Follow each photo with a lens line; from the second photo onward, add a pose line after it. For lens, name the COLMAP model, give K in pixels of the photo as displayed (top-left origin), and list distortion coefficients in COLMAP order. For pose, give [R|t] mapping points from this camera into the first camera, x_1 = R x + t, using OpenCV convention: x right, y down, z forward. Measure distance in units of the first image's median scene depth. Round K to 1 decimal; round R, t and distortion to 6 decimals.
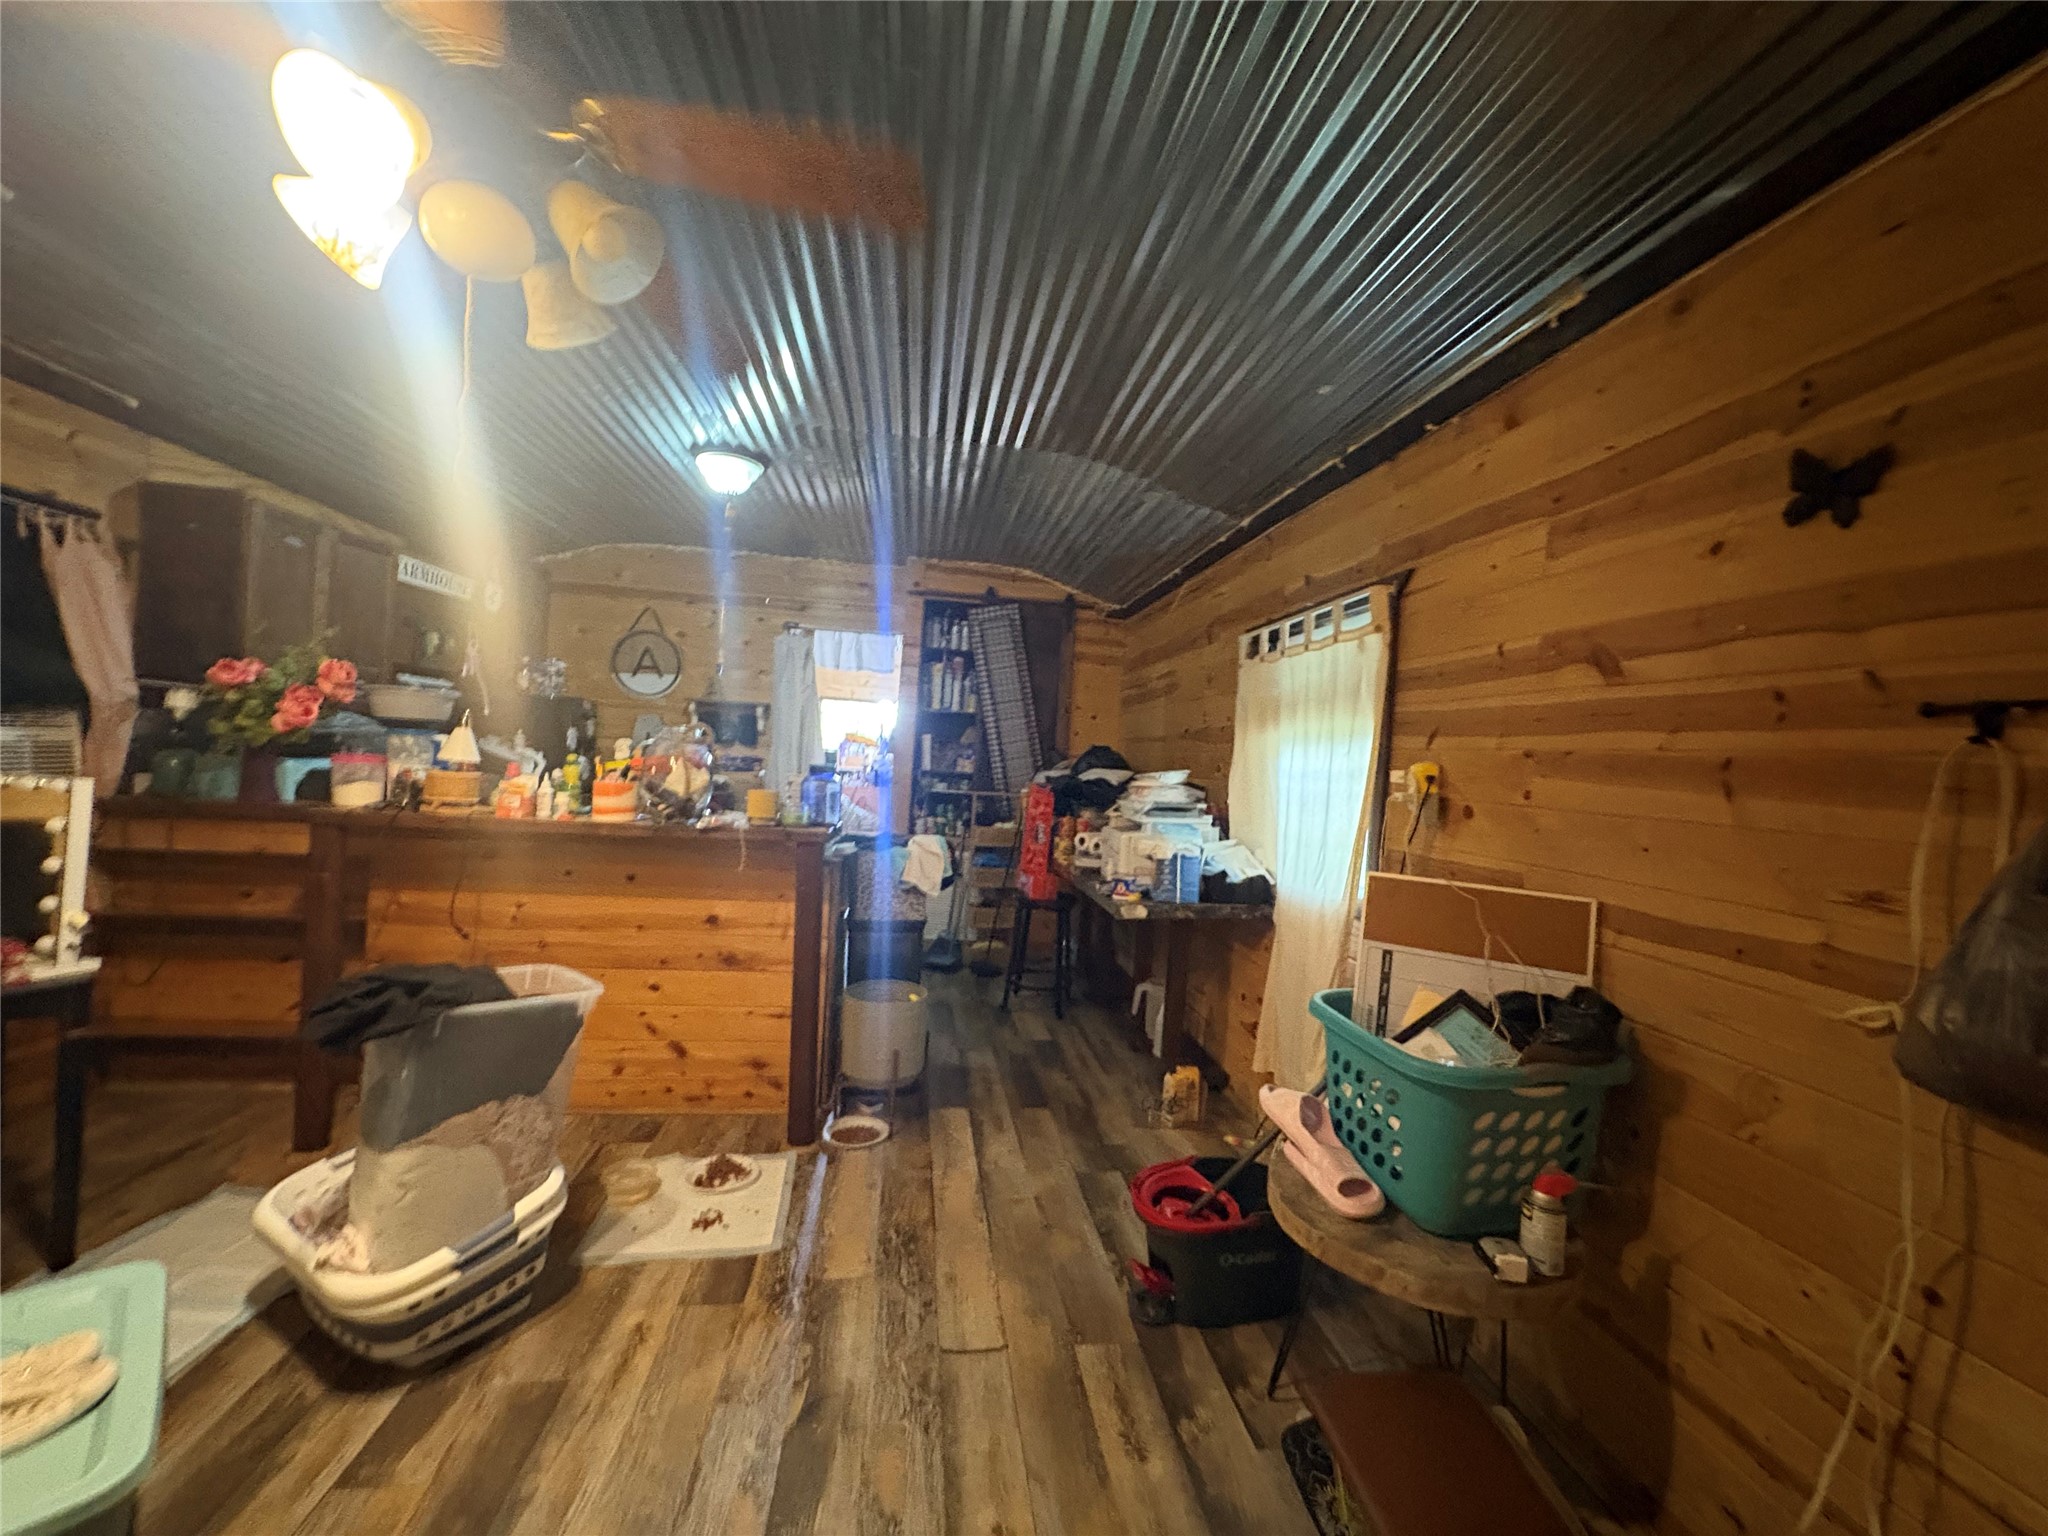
lens RADIAL K [[816.1, 0, 1020.6], [0, 816.1, 768.1], [0, 0, 1]] dist [0.001651, 0.000418]
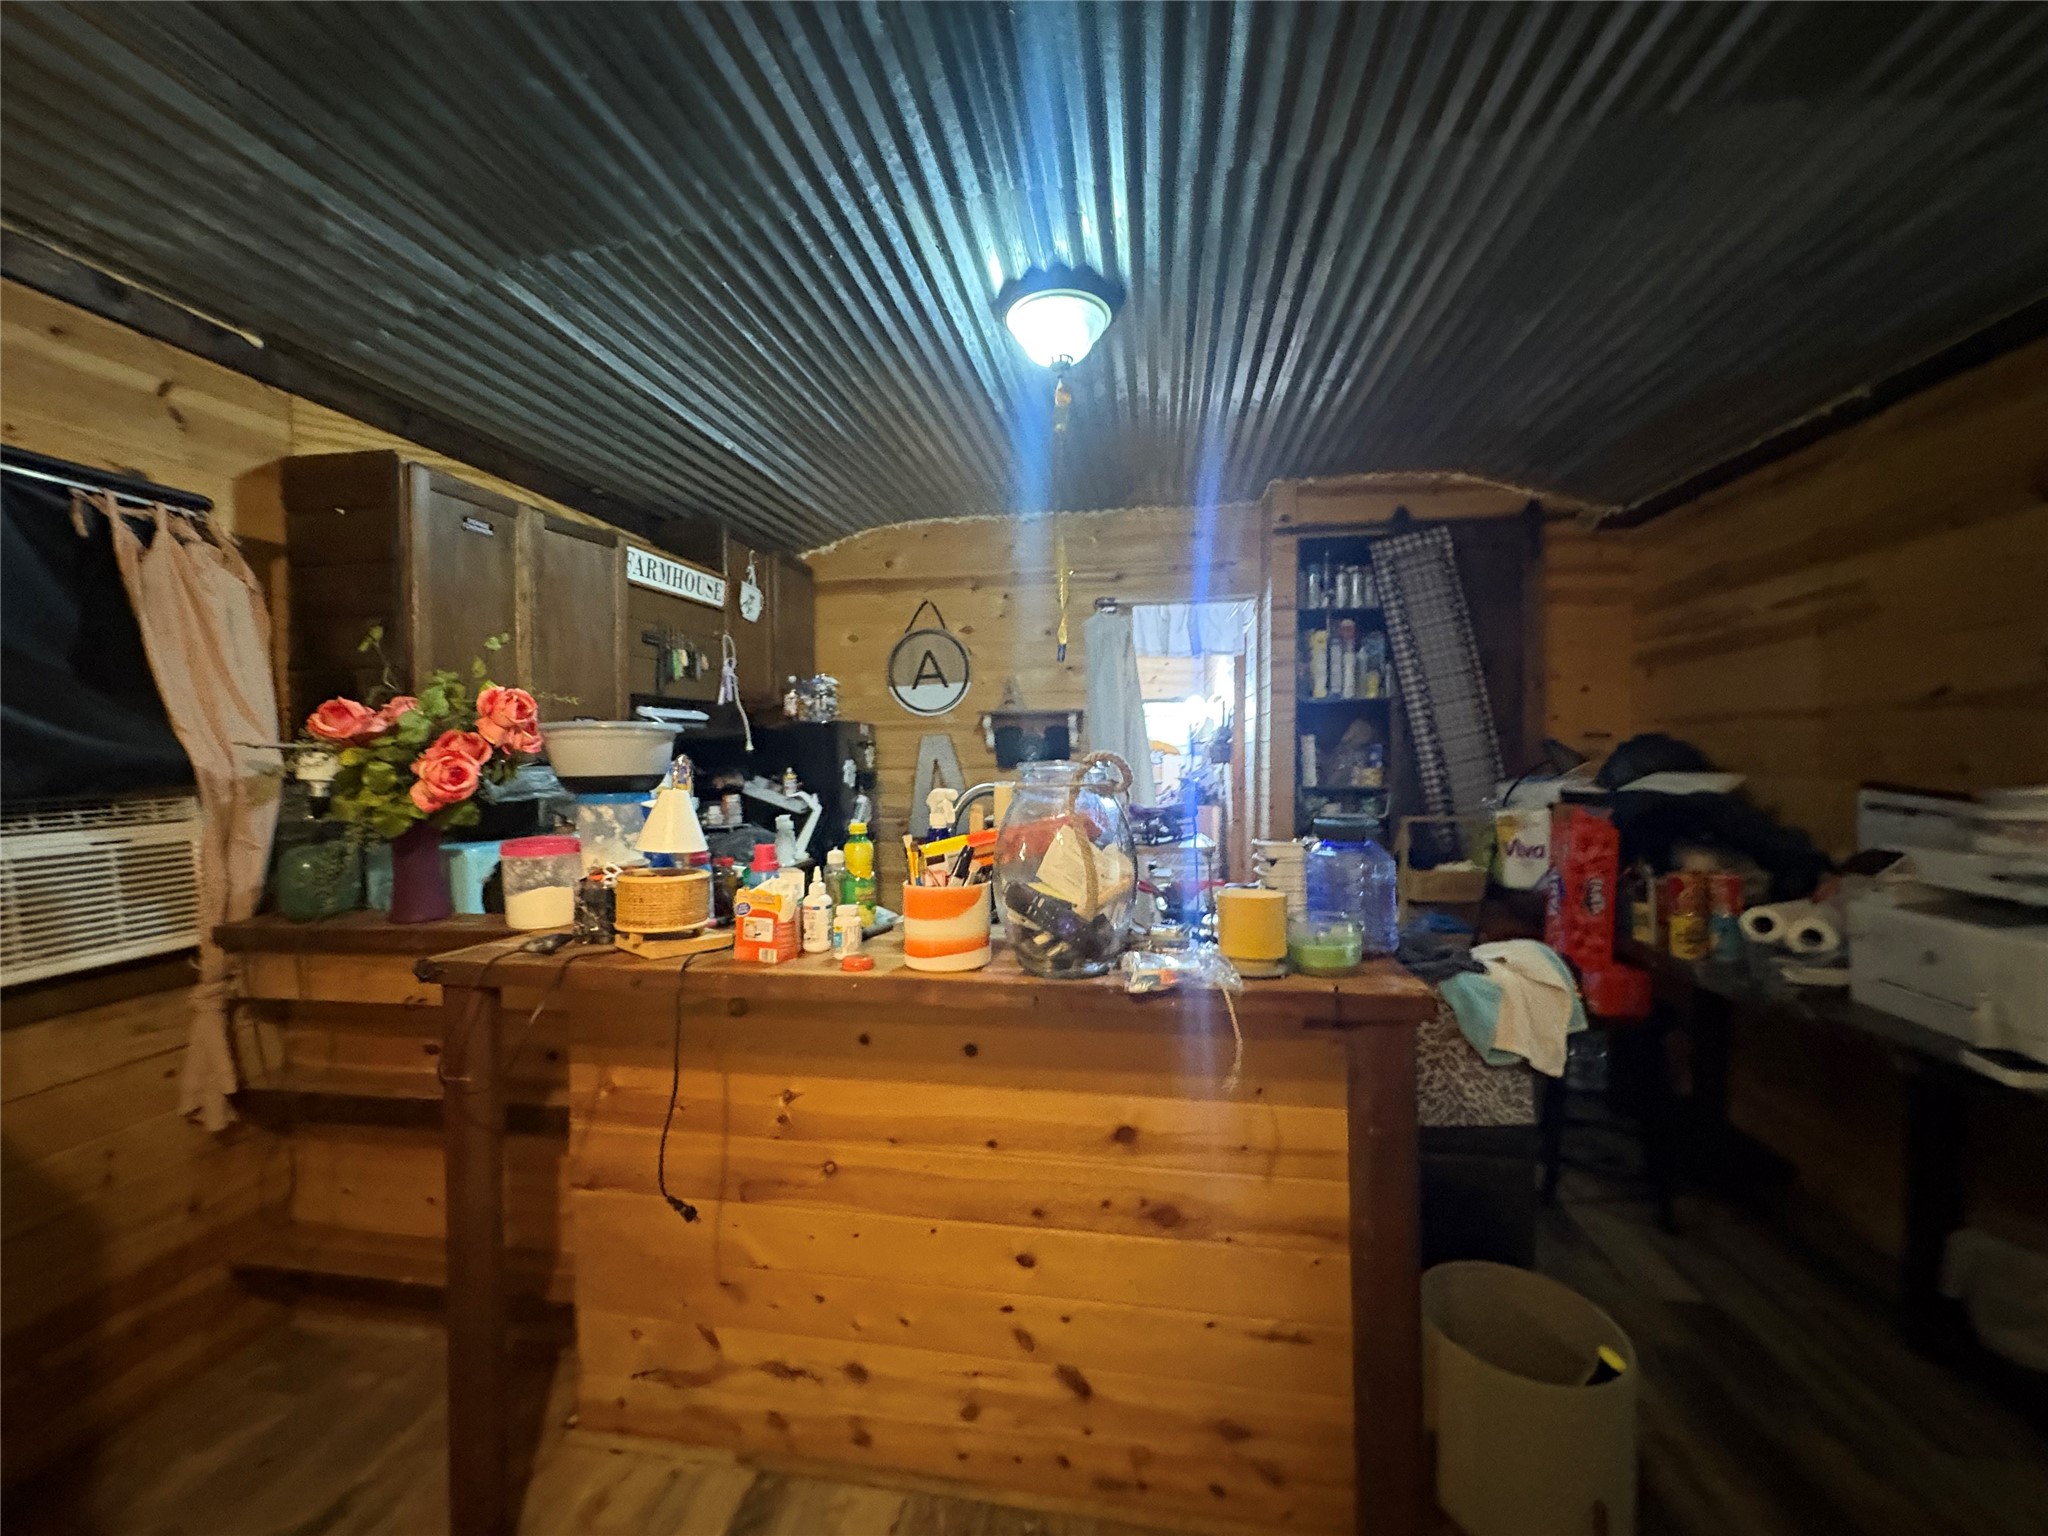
lens RADIAL K [[816.1, 0, 1021.4], [0, 816.1, 768.5], [0, 0, 1]] dist [0.001651, 0.000418]
pose [[0.955901, -0.061075, -0.287268, -0.296112], [0.060853, 0.998099, -0.009712, -0.042021], [0.287315, -0.008197, 0.957801, 0.527887]]
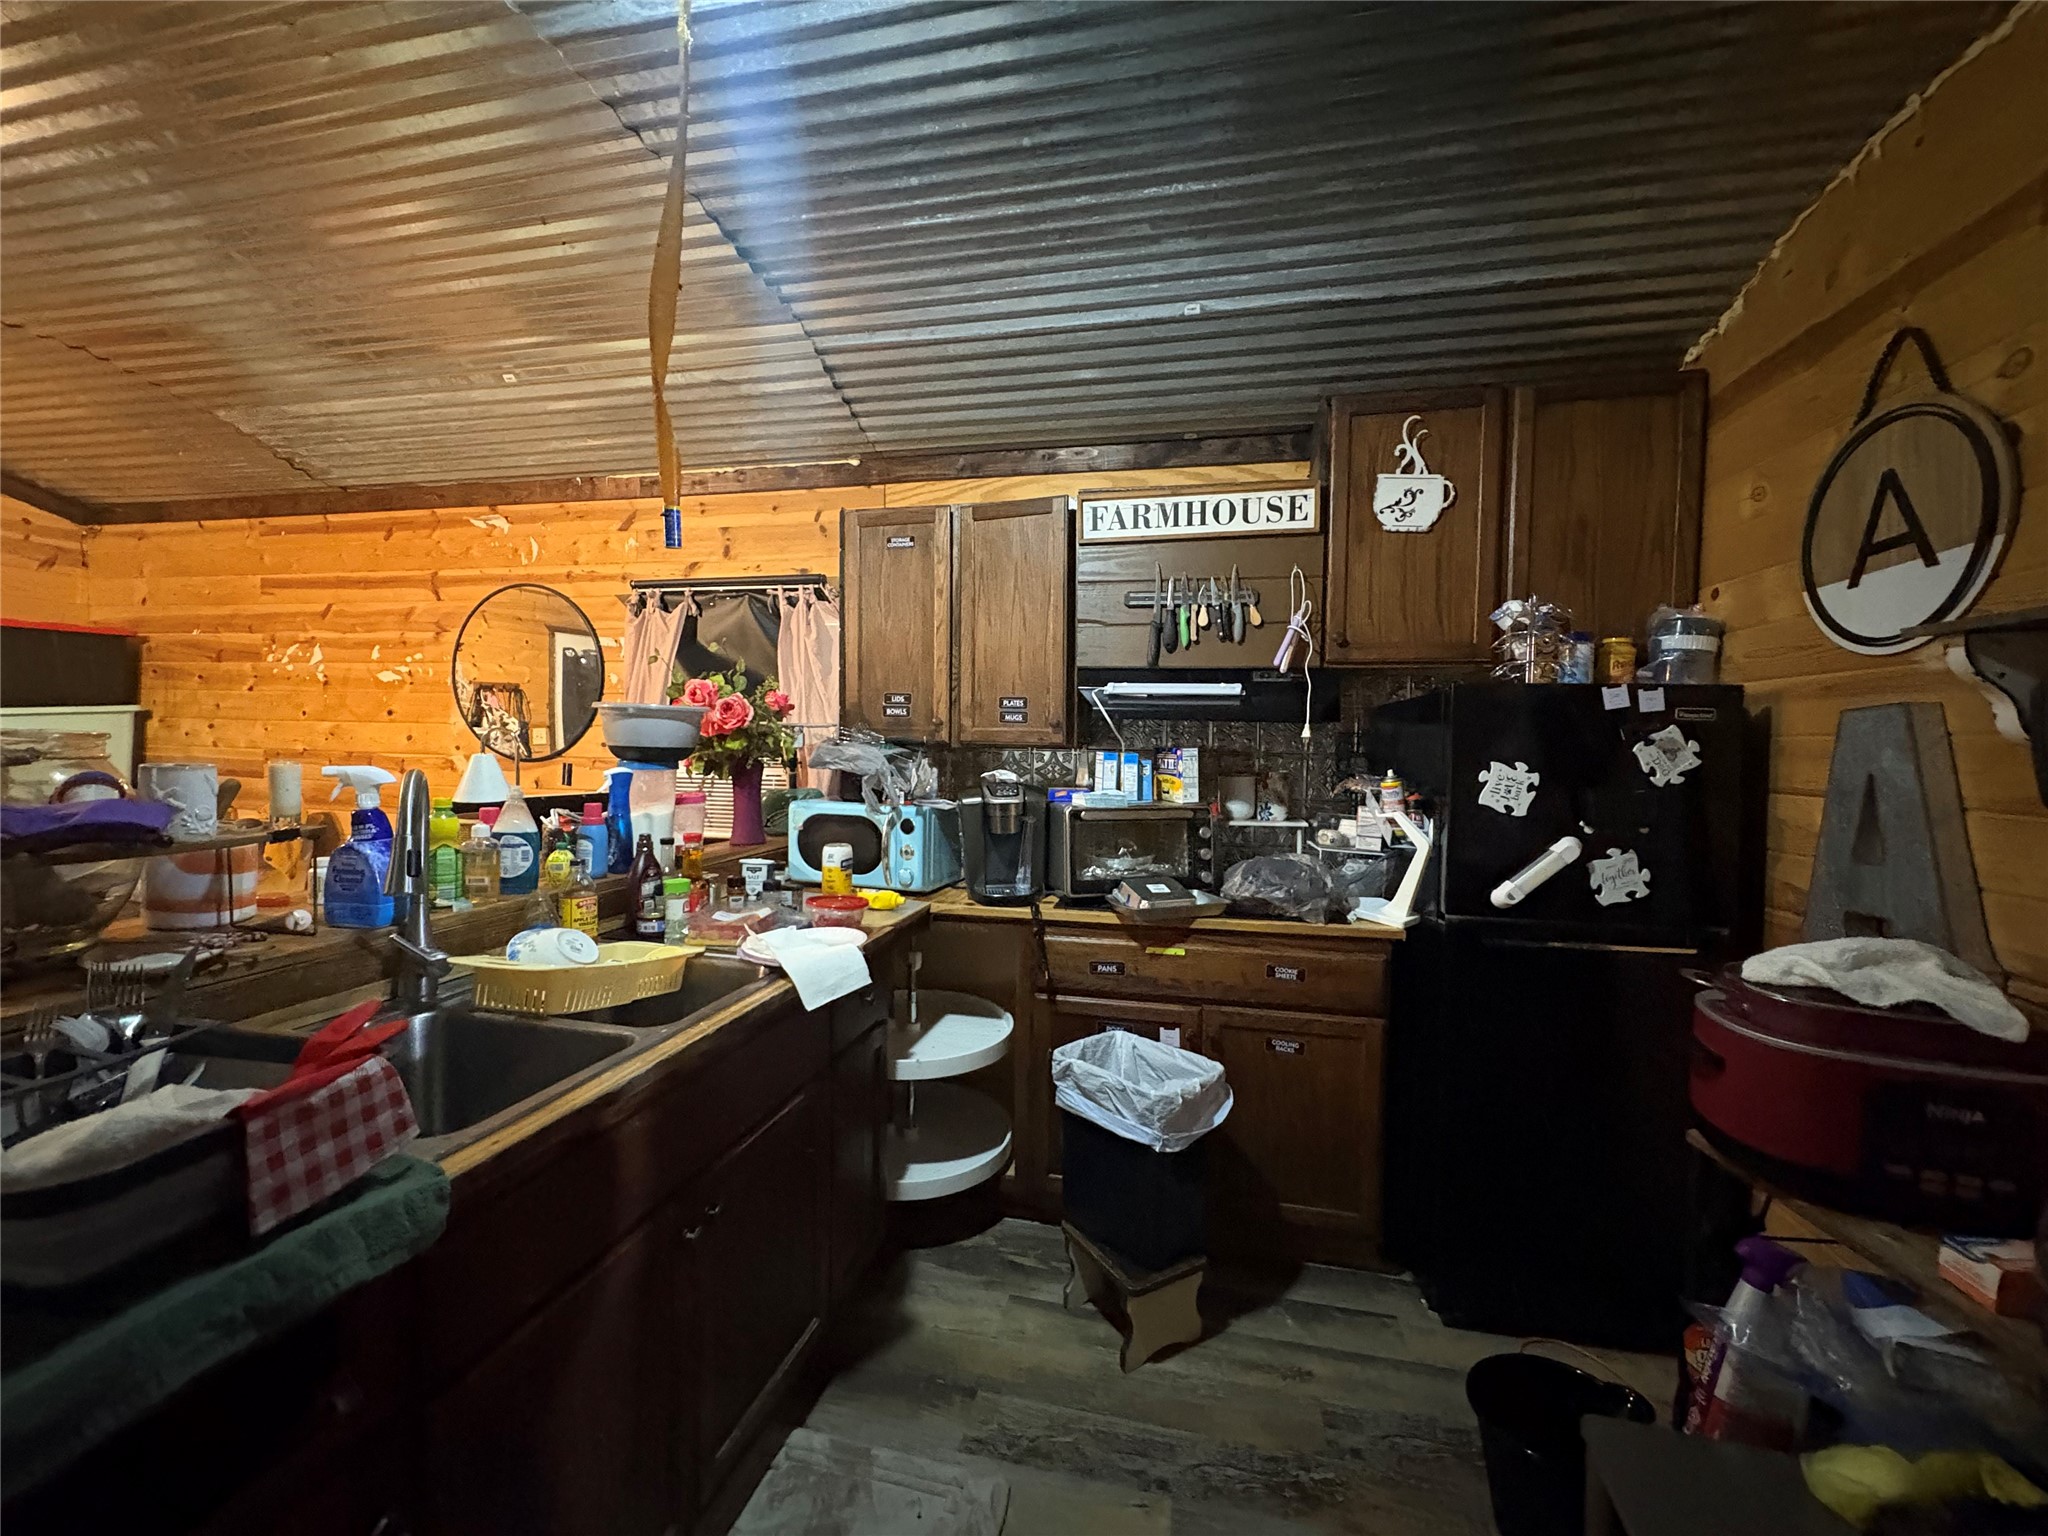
lens RADIAL K [[816.1, 0, 1021.5], [0, 816.1, 764.7], [0, 0, 1]] dist [0.001651, 0.000418]
pose [[-0.343742, -0.032283, -0.938509, -0.180852], [-0.055229, 0.998374, -0.014114, -0.052347], [0.937439, 0.046982, -0.344966, 1.597536]]
